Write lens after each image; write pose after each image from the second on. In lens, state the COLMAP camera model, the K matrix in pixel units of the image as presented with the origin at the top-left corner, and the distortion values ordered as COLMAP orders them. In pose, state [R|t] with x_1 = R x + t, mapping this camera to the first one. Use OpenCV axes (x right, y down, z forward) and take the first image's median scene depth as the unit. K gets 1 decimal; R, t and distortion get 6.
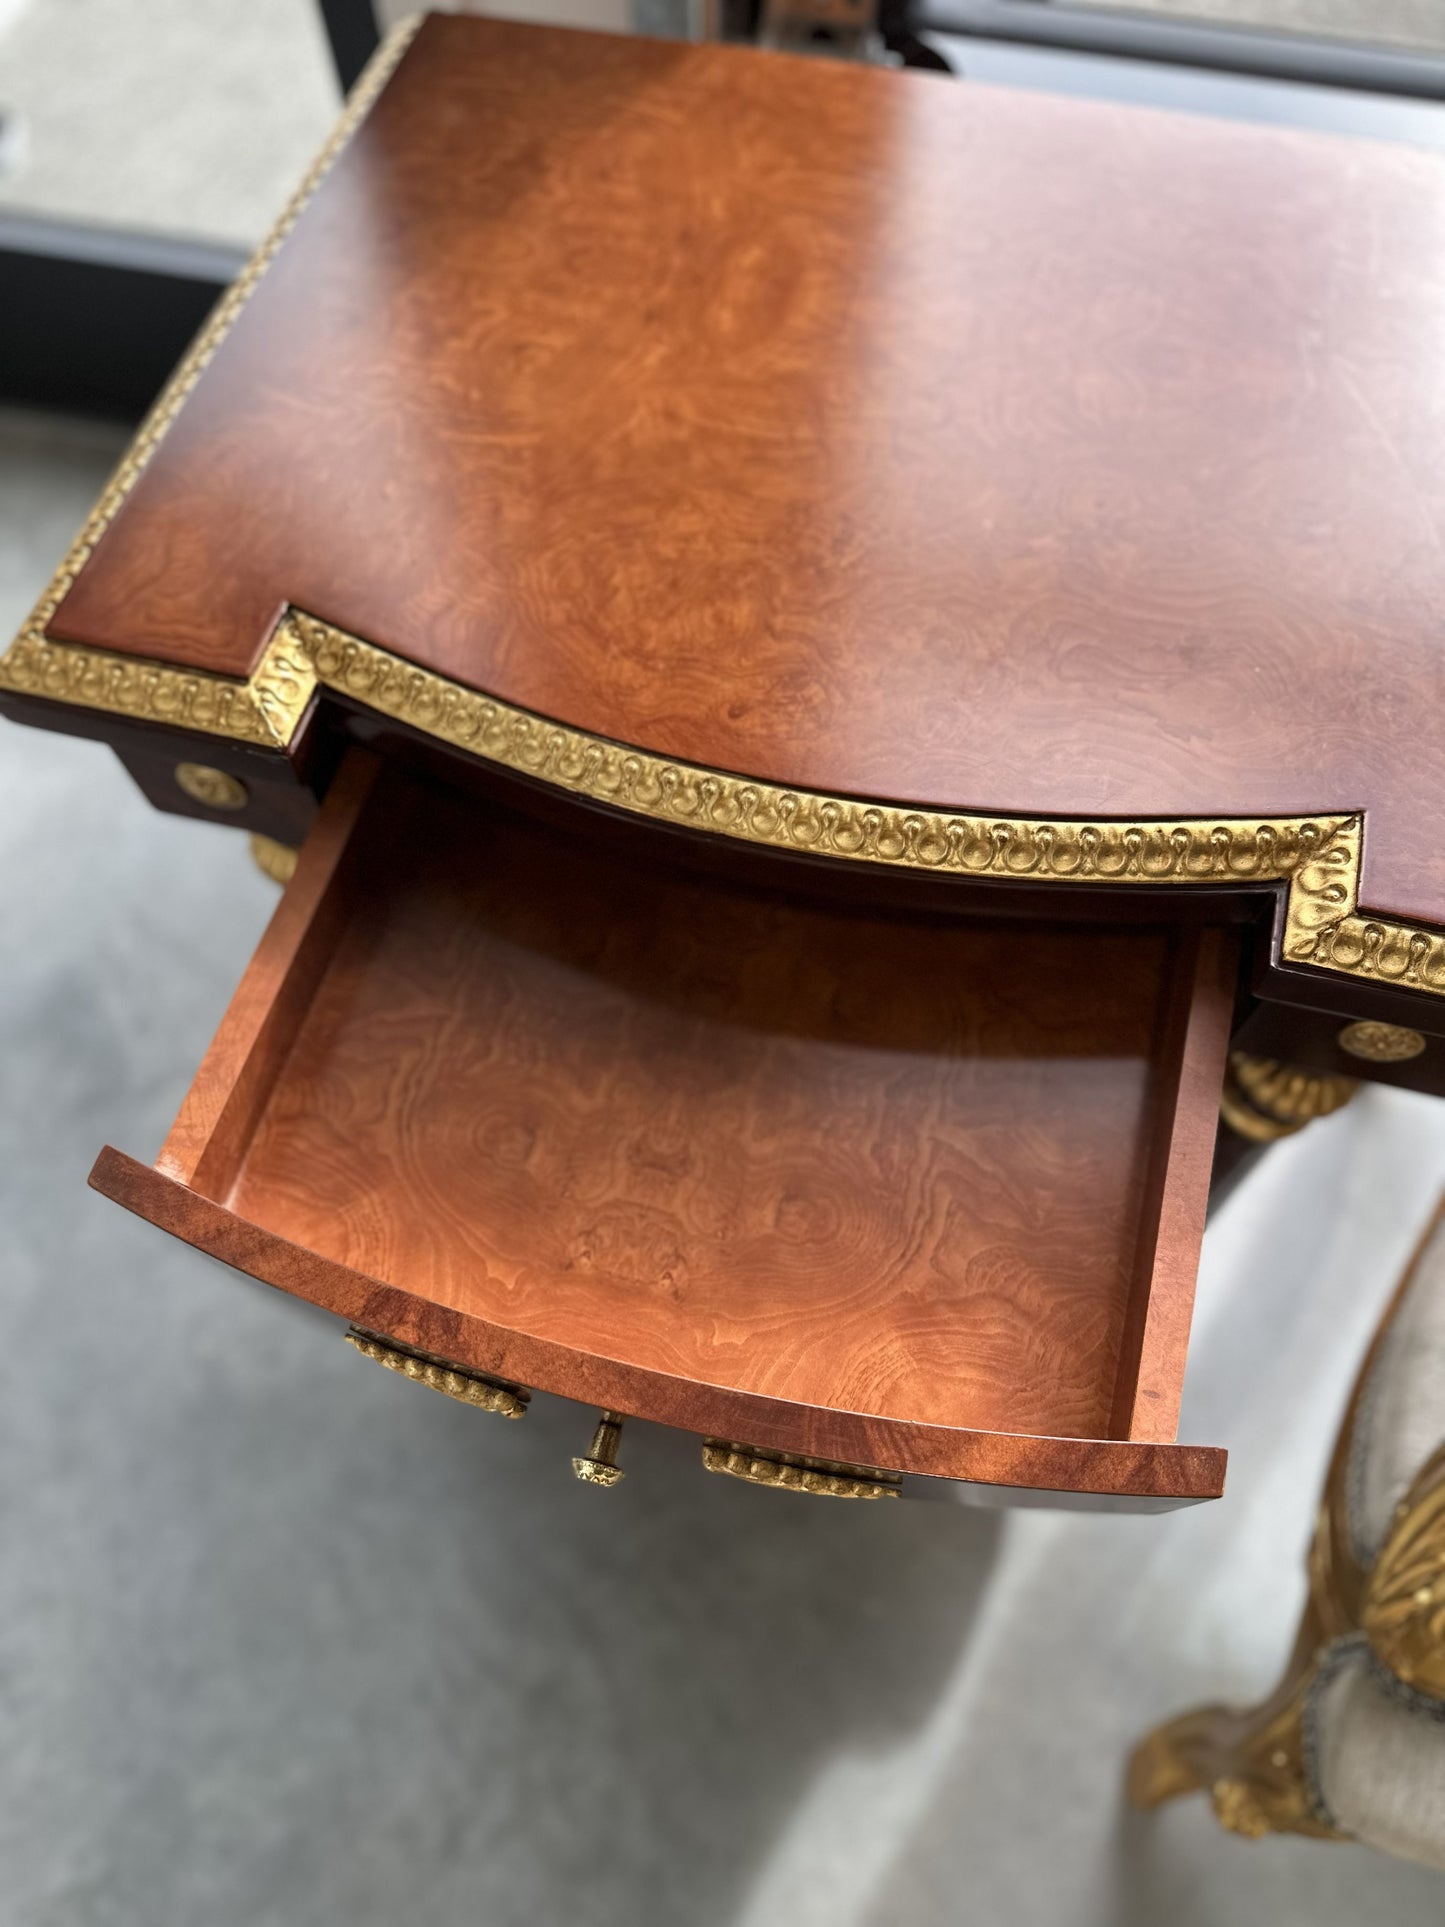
lens RADIAL K [[1382.7, 0, 719.9], [0, 1382.7, 977.5], [0, 0, 1]] dist [0.107192, -0.235289]
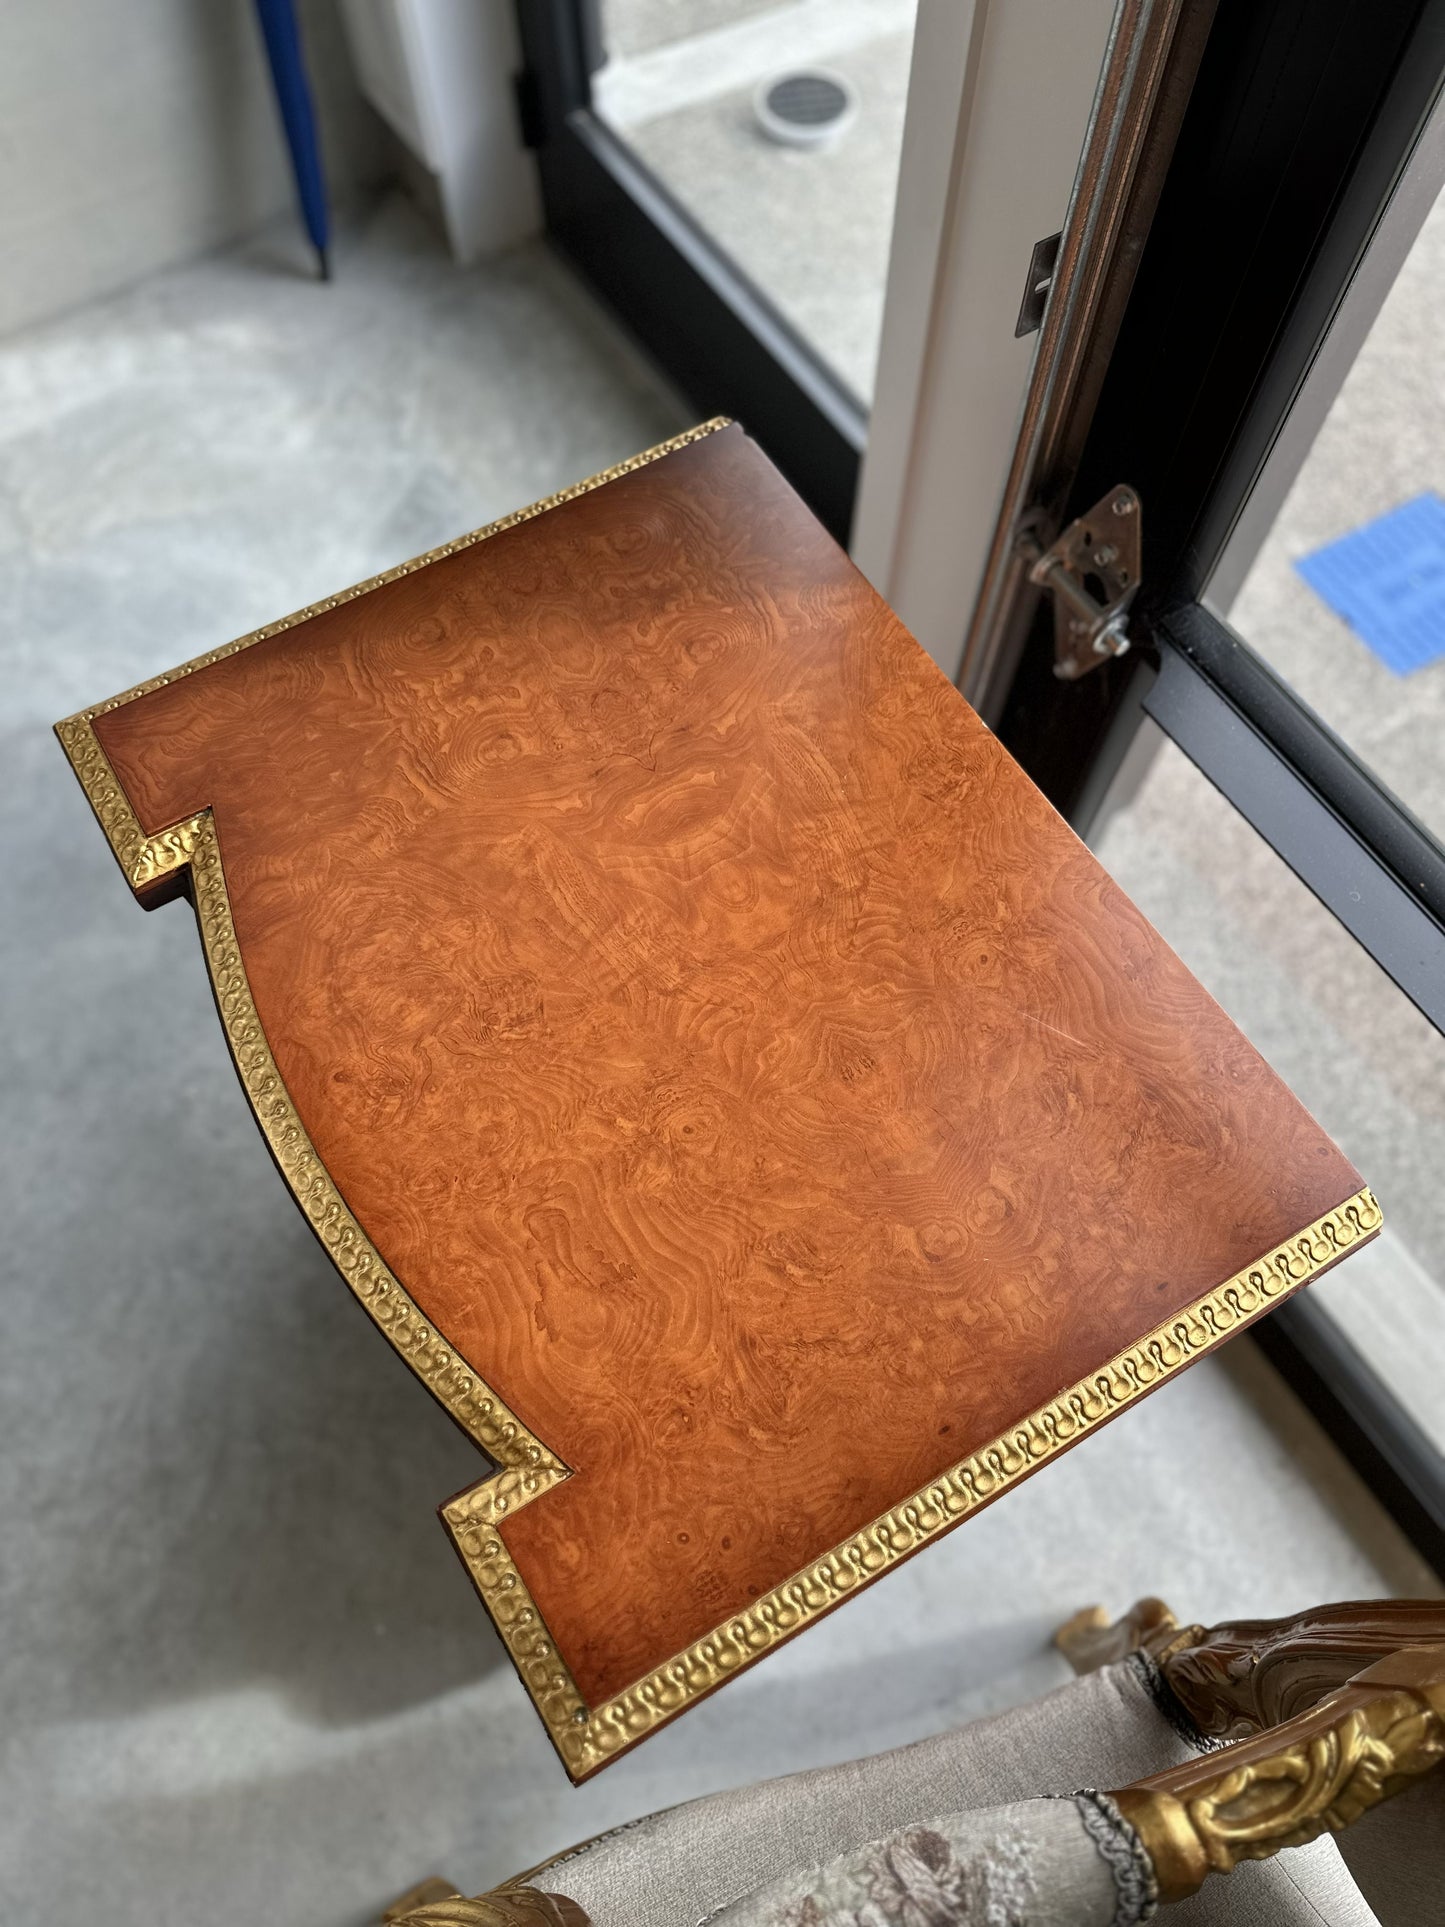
lens RADIAL K [[1373.1, 0, 722.5], [0, 1373.1, 963.5], [0, 0, 1]] dist [0.159253, -0.281883]
pose [[0.718671, 0.636520, -0.279917, 0.563637], [-0.620432, 0.768753, 0.155188, -0.687923], [0.313967, 0.062141, 0.947398, -0.167668]]
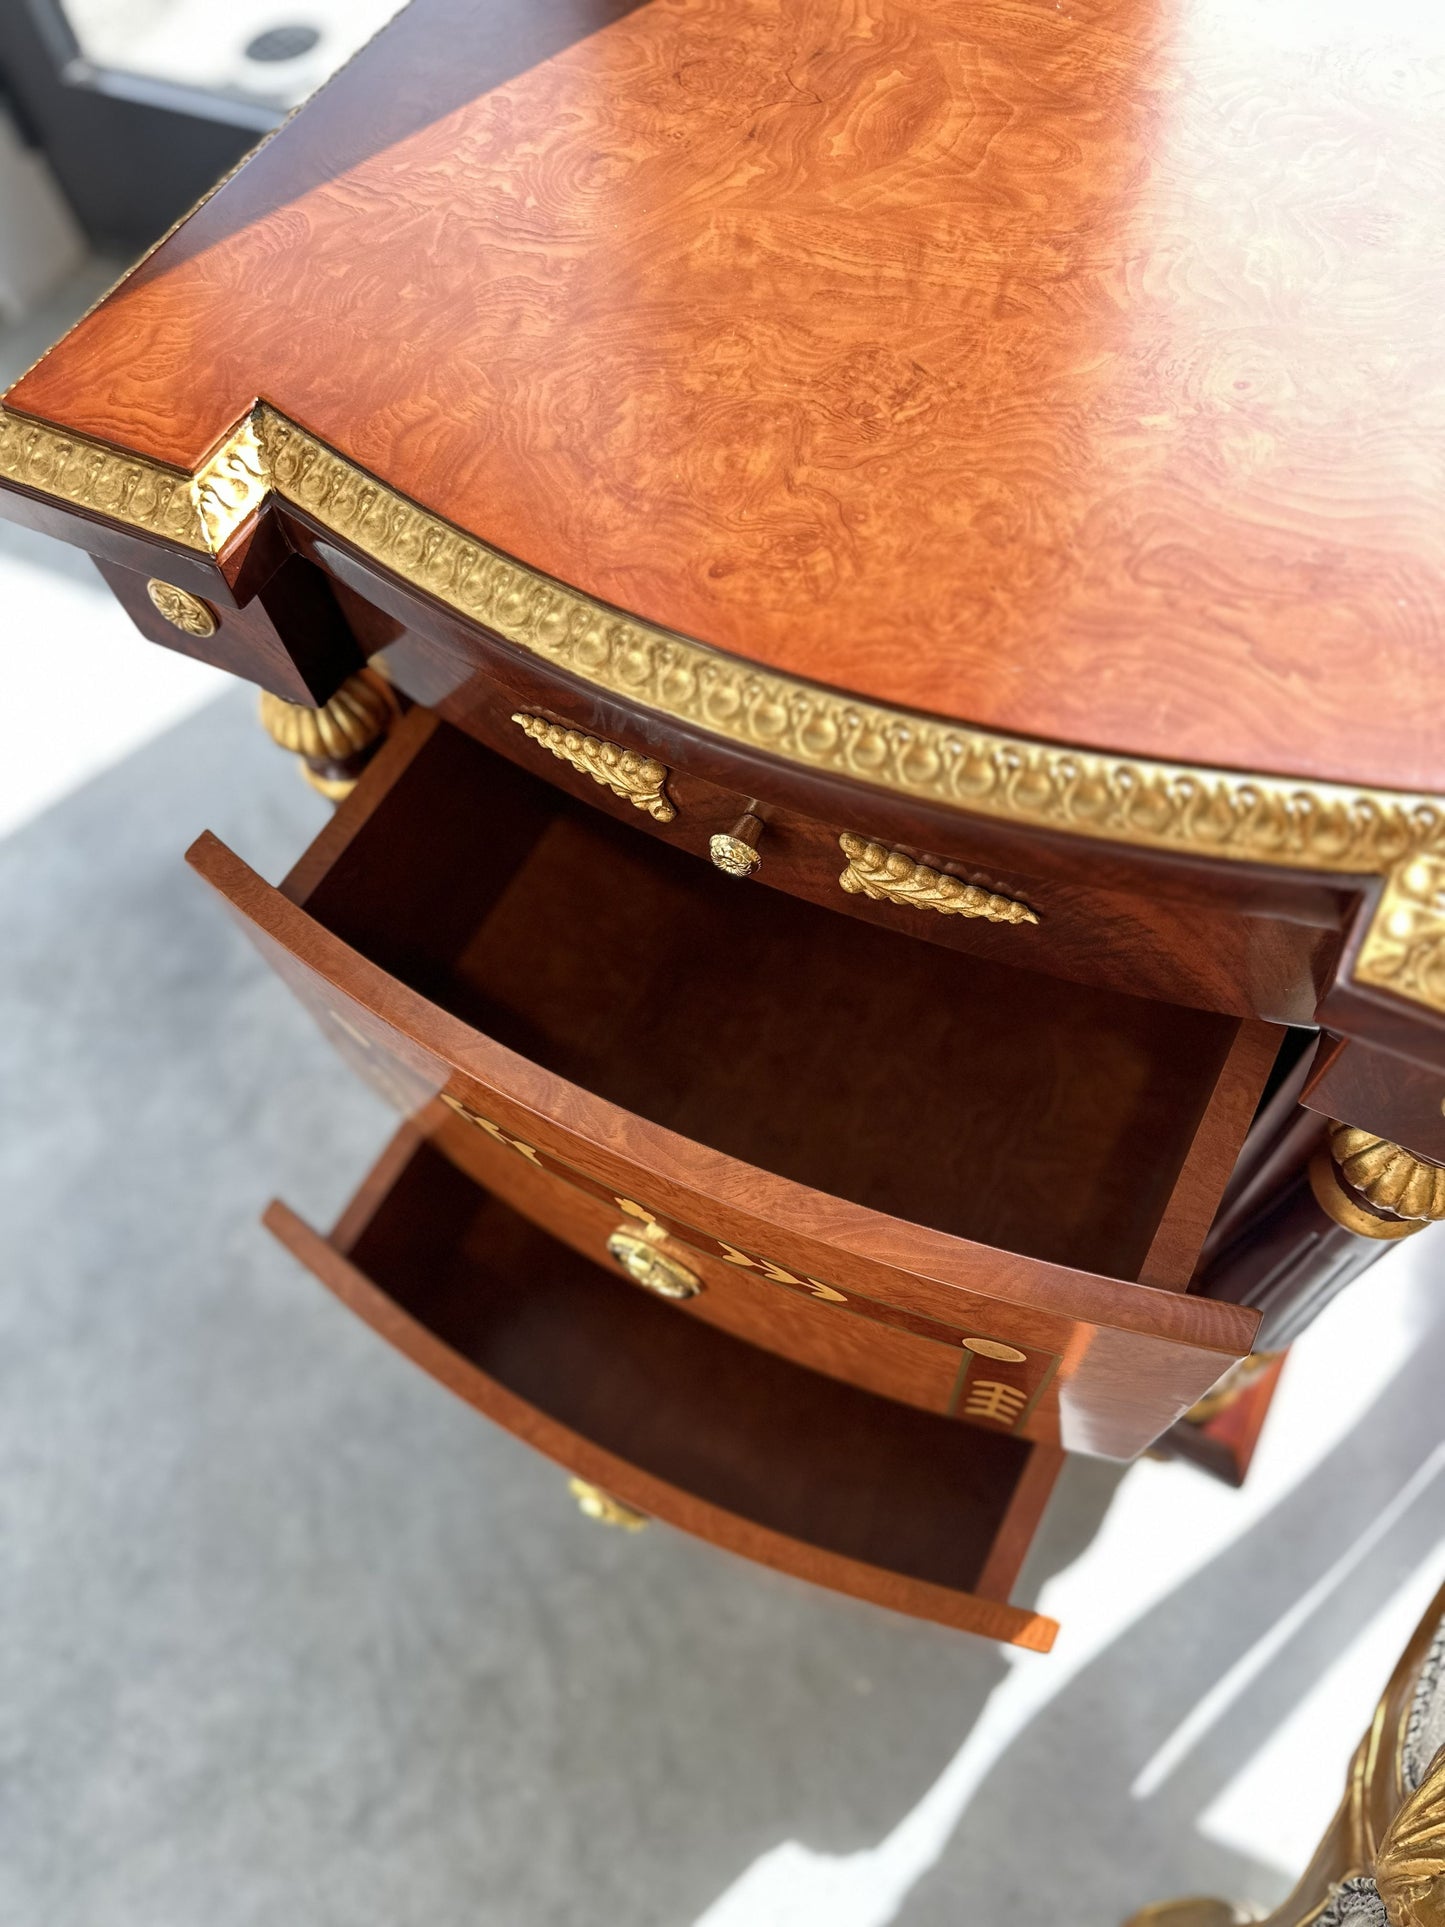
lens RADIAL K [[1401.6, 0, 720.6], [0, 1401.6, 966.6], [0, 0, 1]] dist [-0.009500, -0.011267]
pose [[0.971951, 0.166693, -0.165908, 0.178309], [-0.168629, 0.985677, 0.002446, 0.032482], [0.163940, 0.025600, 0.986138, 0.194790]]
